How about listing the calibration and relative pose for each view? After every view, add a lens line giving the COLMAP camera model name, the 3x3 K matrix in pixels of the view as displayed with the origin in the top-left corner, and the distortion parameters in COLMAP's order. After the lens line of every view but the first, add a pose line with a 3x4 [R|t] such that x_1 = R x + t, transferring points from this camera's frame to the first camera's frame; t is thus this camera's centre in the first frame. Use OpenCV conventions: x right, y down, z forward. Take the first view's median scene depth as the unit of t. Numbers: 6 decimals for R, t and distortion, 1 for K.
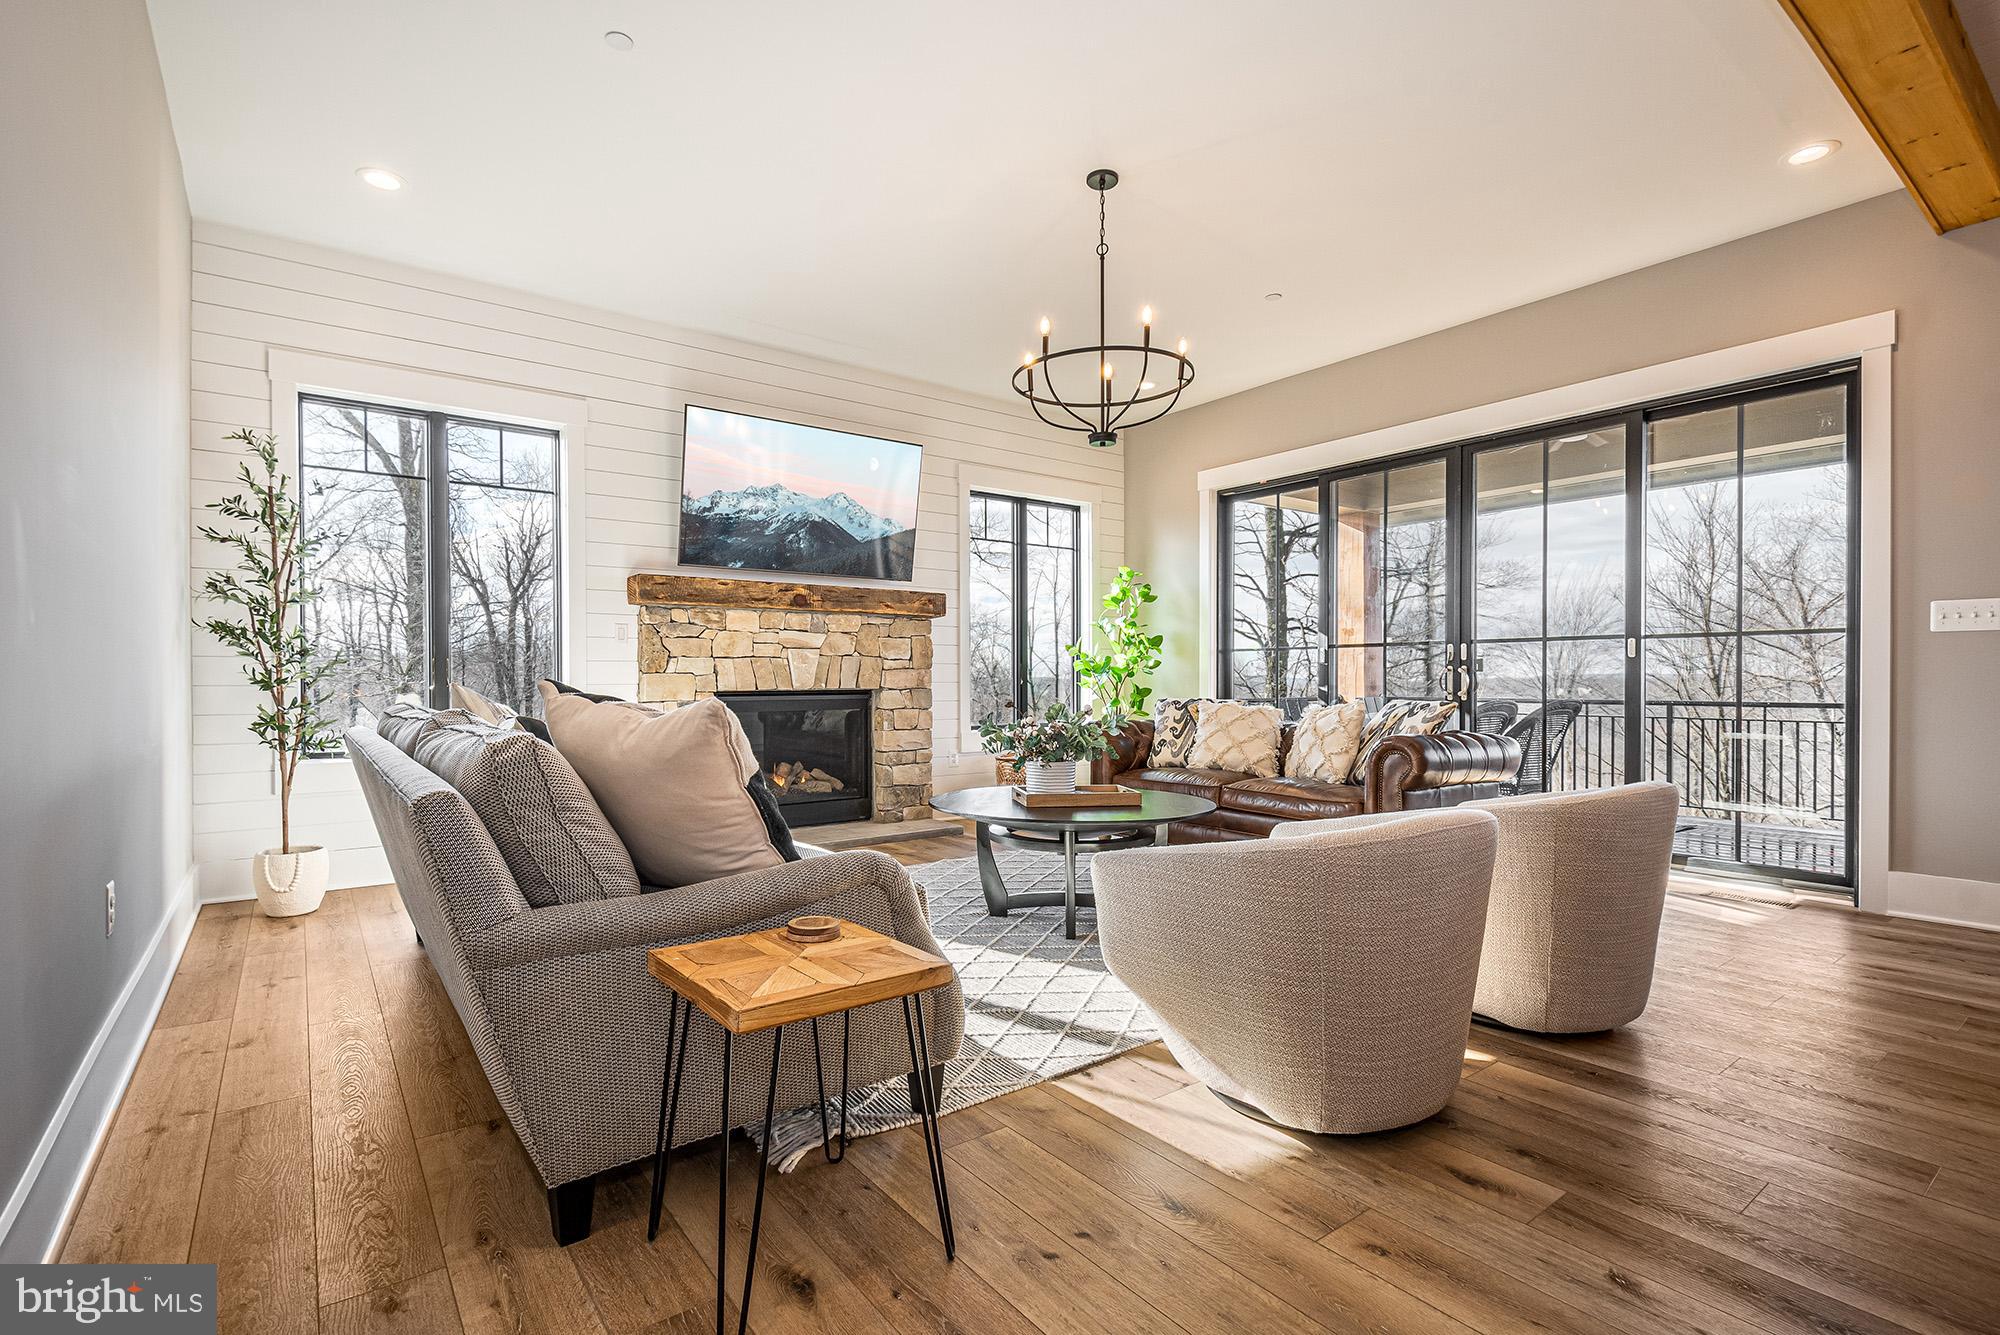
lens RADIAL K [[933.6, 0, 985.1], [0, 933.6, 687.9], [0, 0, 1]] dist [0.001337, -0.000033]
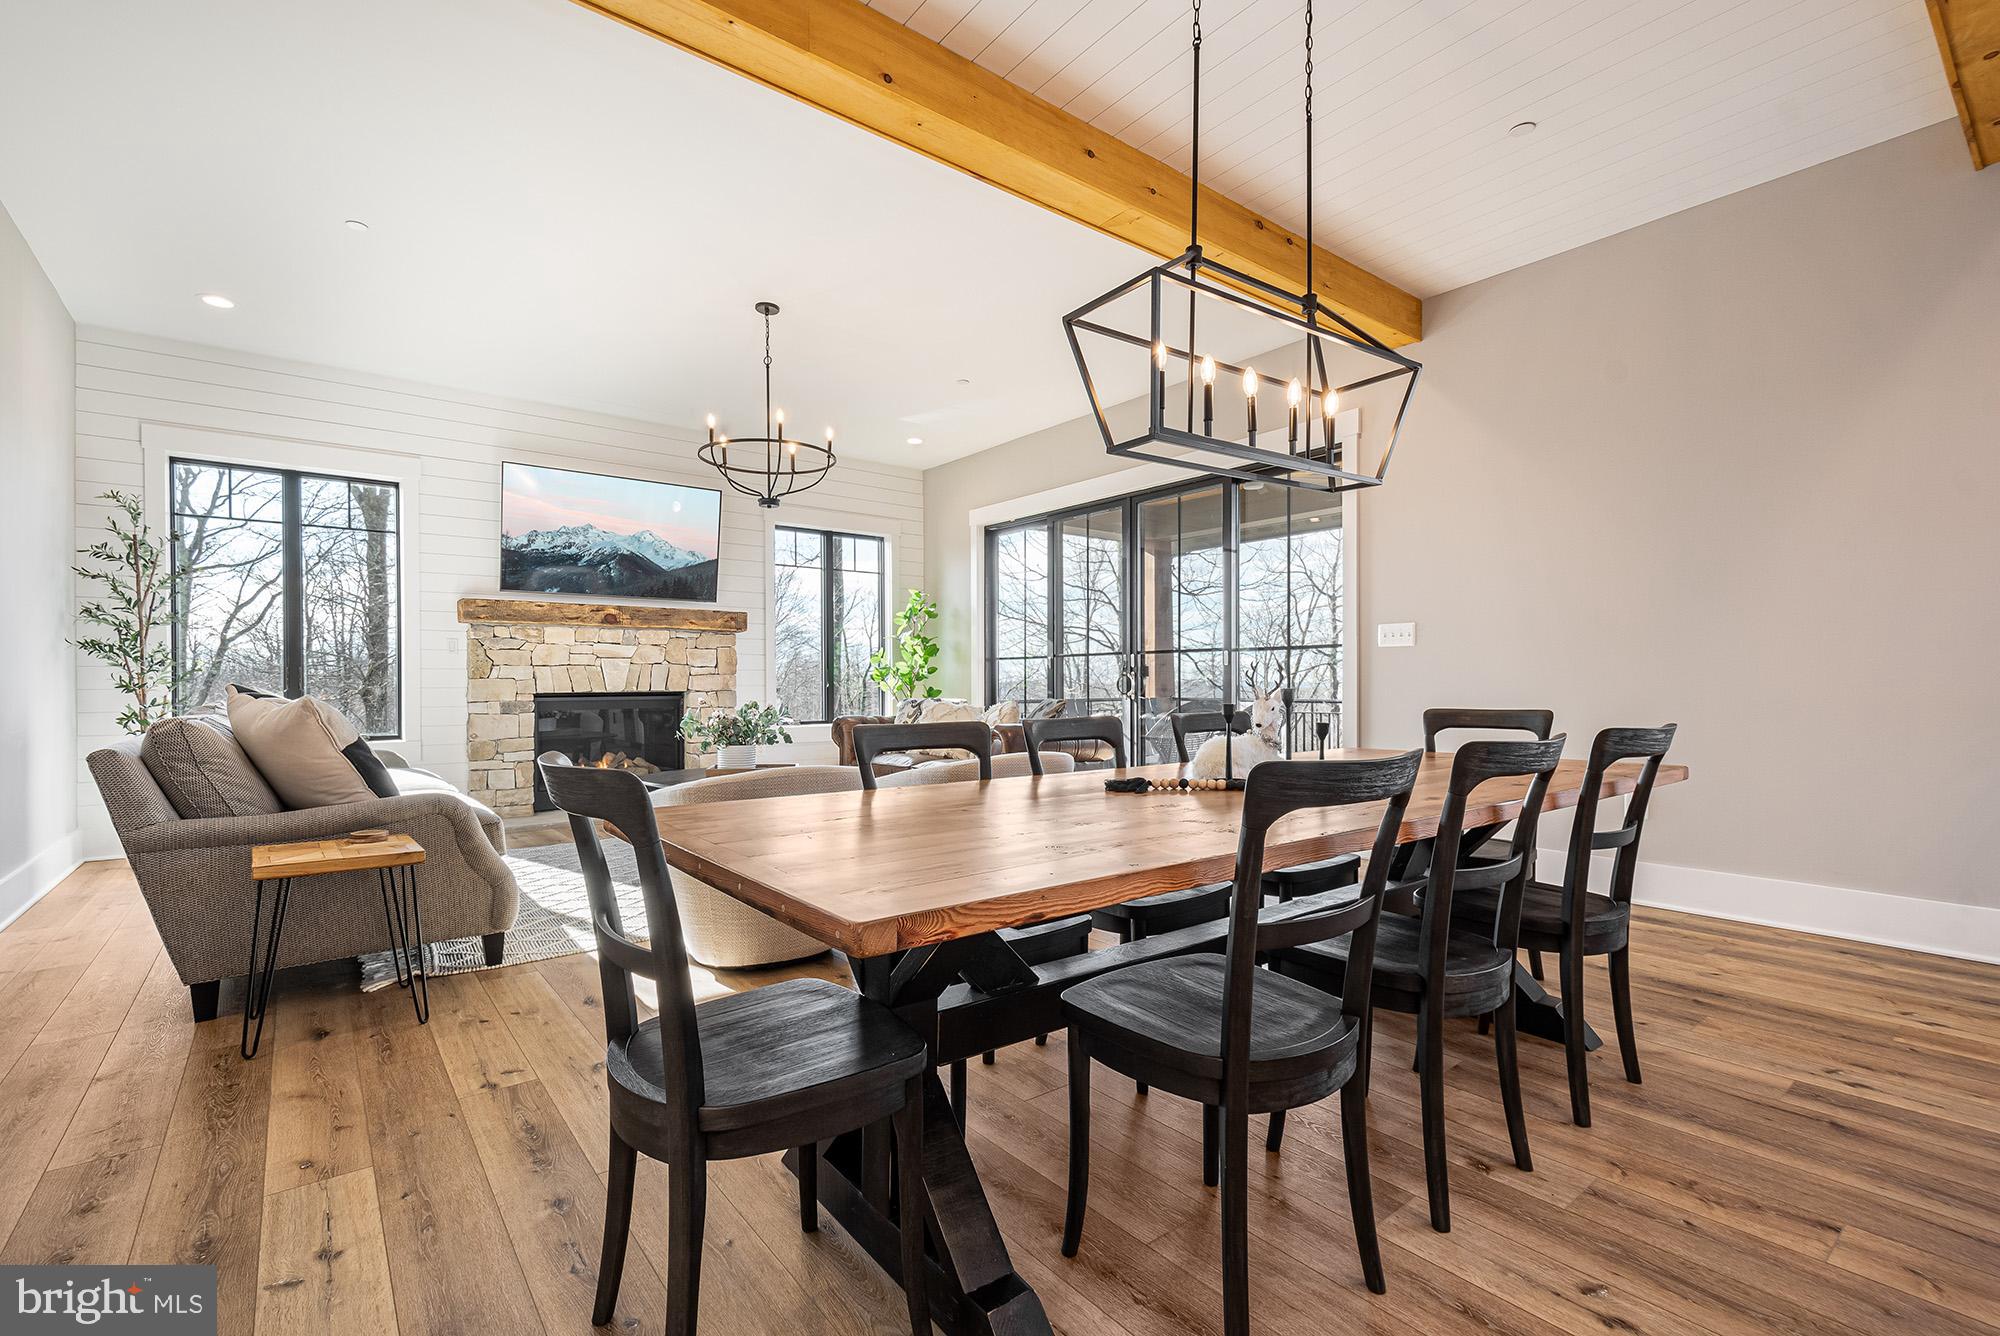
lens RADIAL K [[899.7, 0, 991.8], [0, 899.7, 688.9], [0, 0, 1]] dist [0.005651, -0.000305]
pose [[0.999791, -0.002188, 0.020328, 0.286895], [0.002227, 0.999996, -0.001851, 0.001651], [-0.020323, 0.001896, 0.999792, -0.198318]]
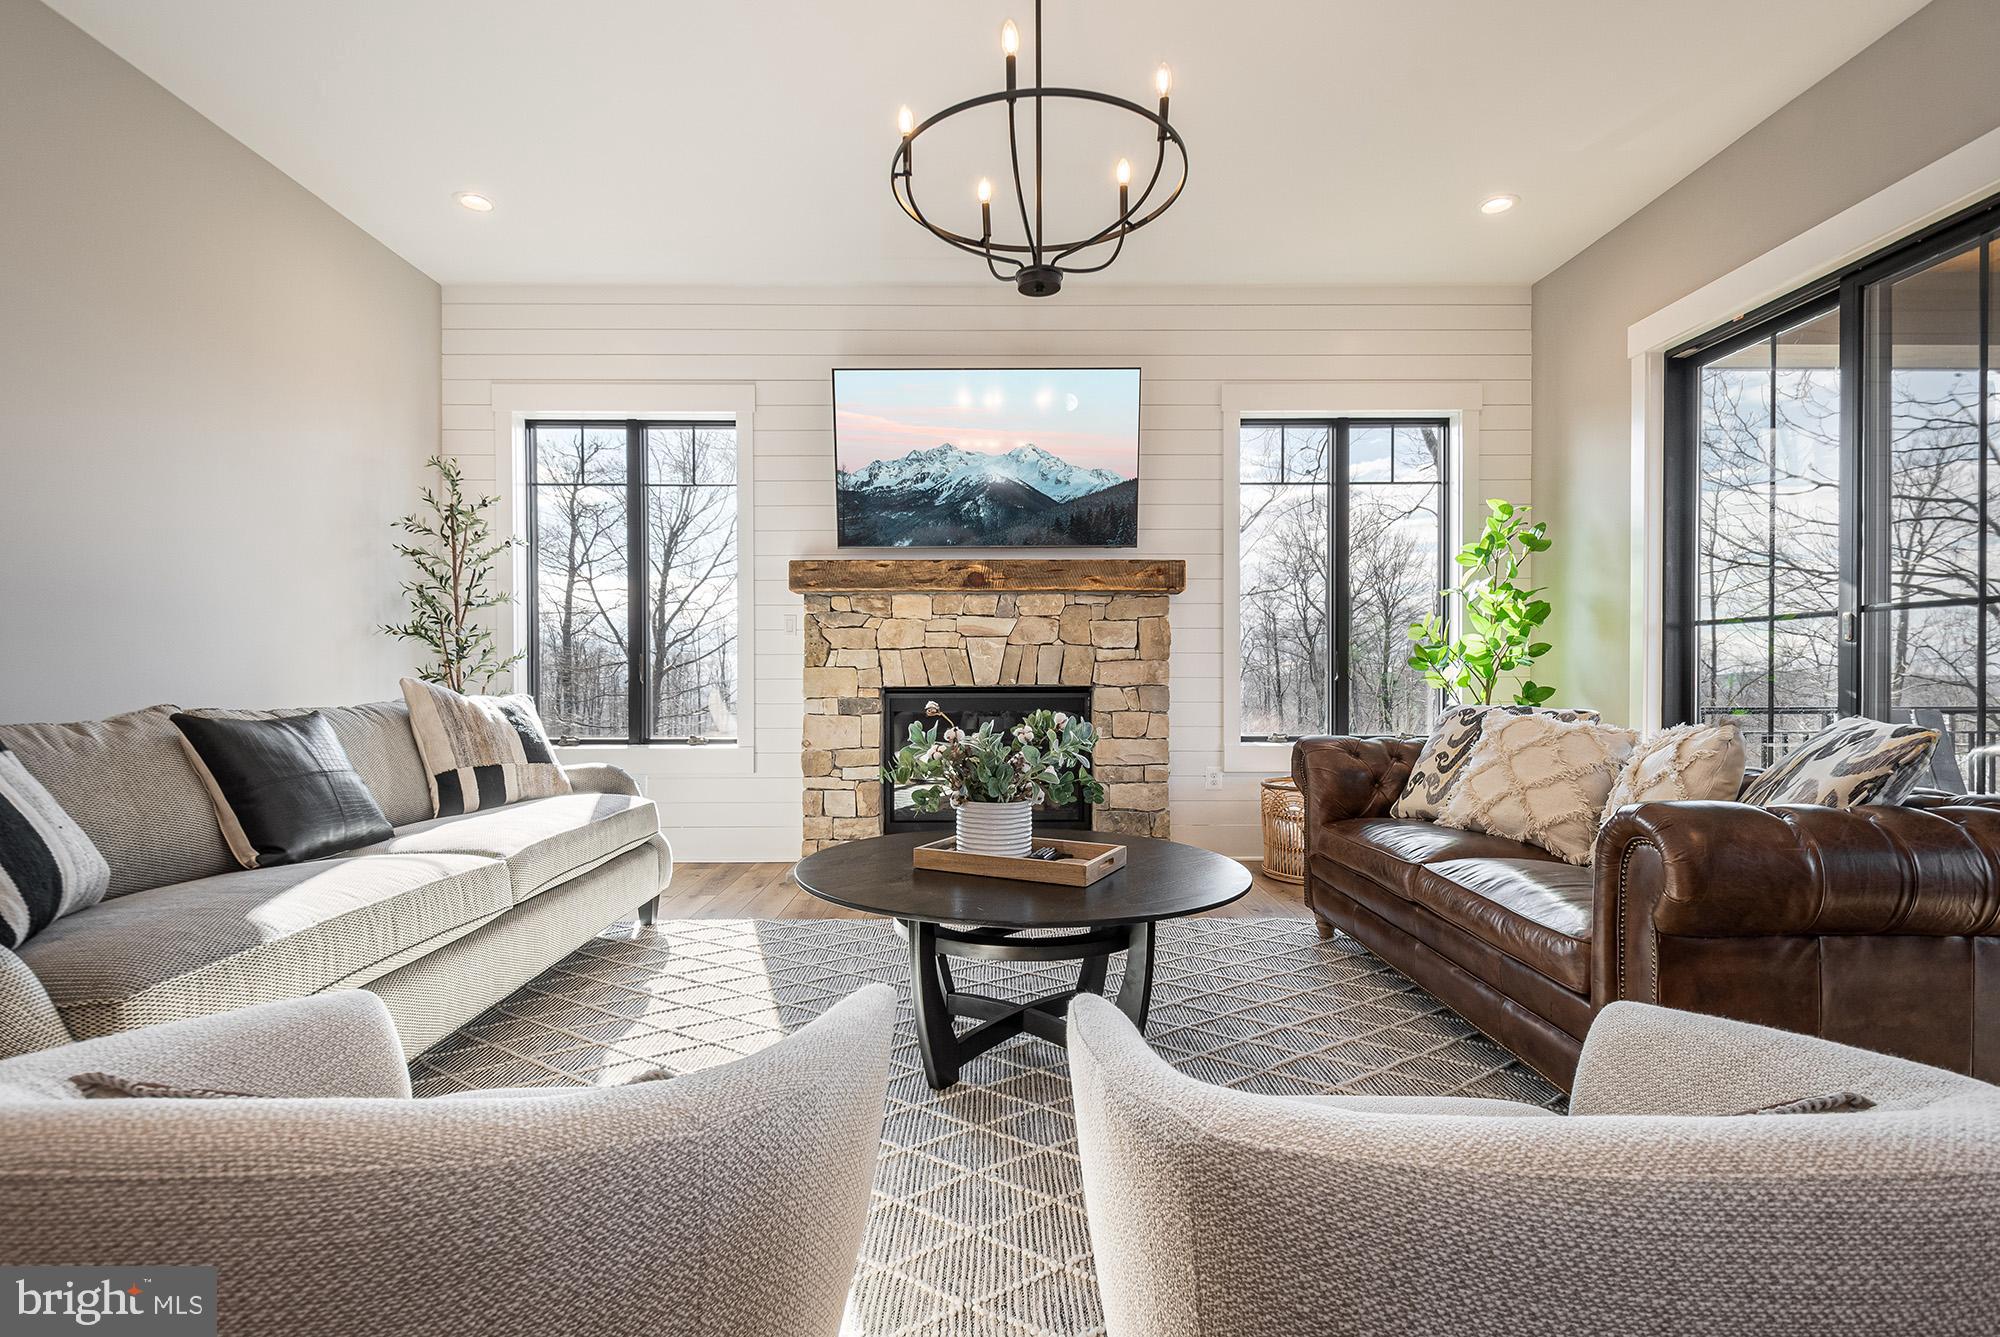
lens RADIAL K [[955.0, 0, 967.8], [0, 955.0, 676.4], [0, 0, 1]] dist [0.010653, 0.000002]
pose [[0.802119, 0.001456, -0.597163, 0.318058], [-0.005090, 0.999977, -0.004399, -0.002921], [0.597143, 0.006568, 0.802108, 0.316289]]
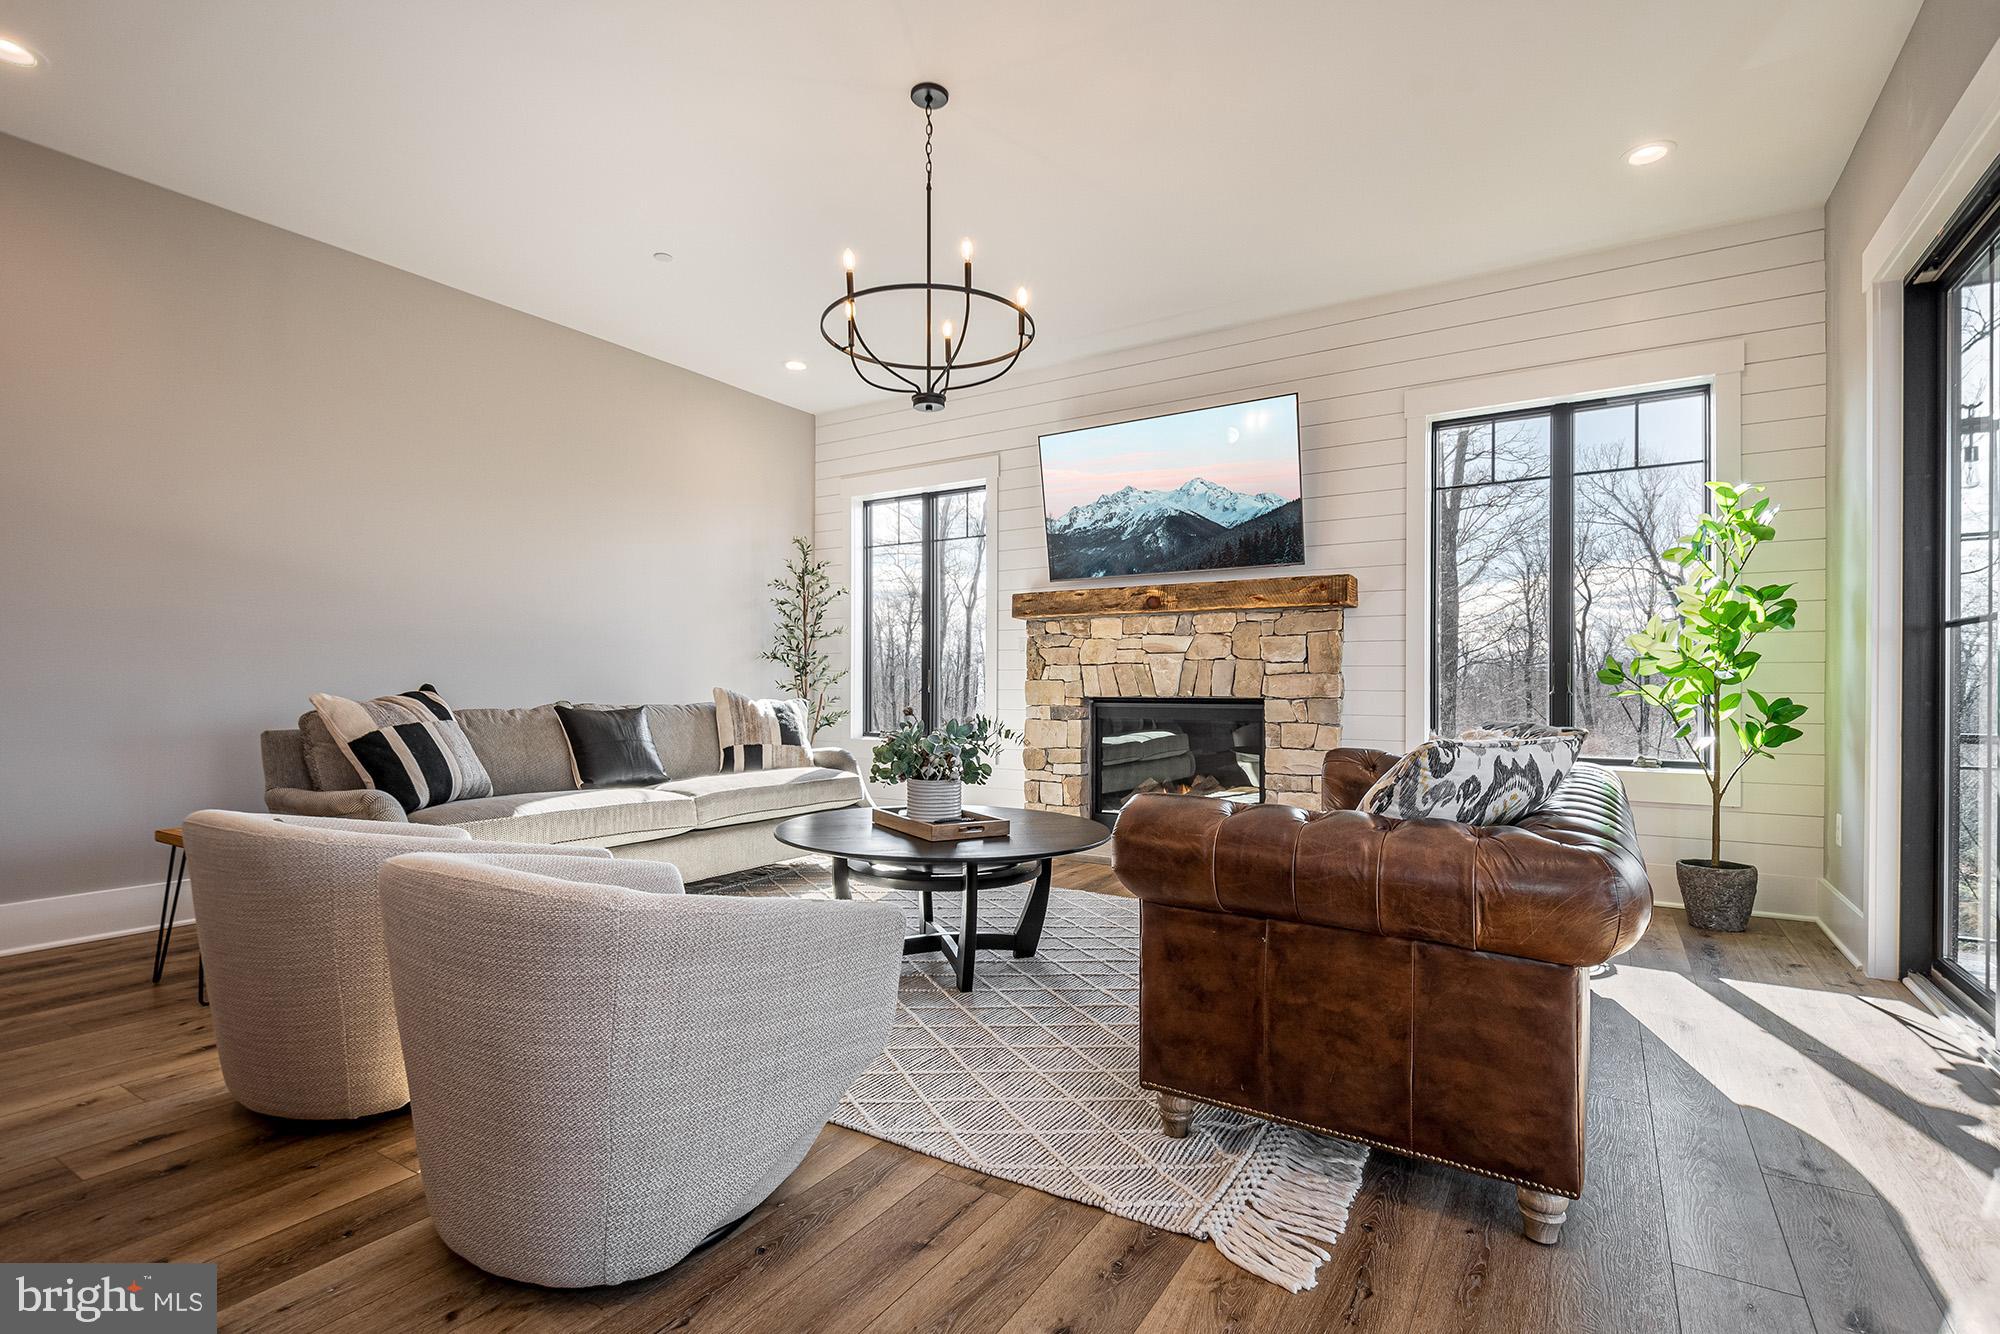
lens RADIAL K [[931.7, 0, 958.9], [0, 931.7, 686.7], [0, 0, 1]] dist [0.003491, 0.000243]
pose [[0.335214, 0.004648, -0.942131, 0.648233], [-0.011424, 0.999934, 0.000868, -0.007190], [0.942073, 0.010472, 0.335245, 0.511571]]
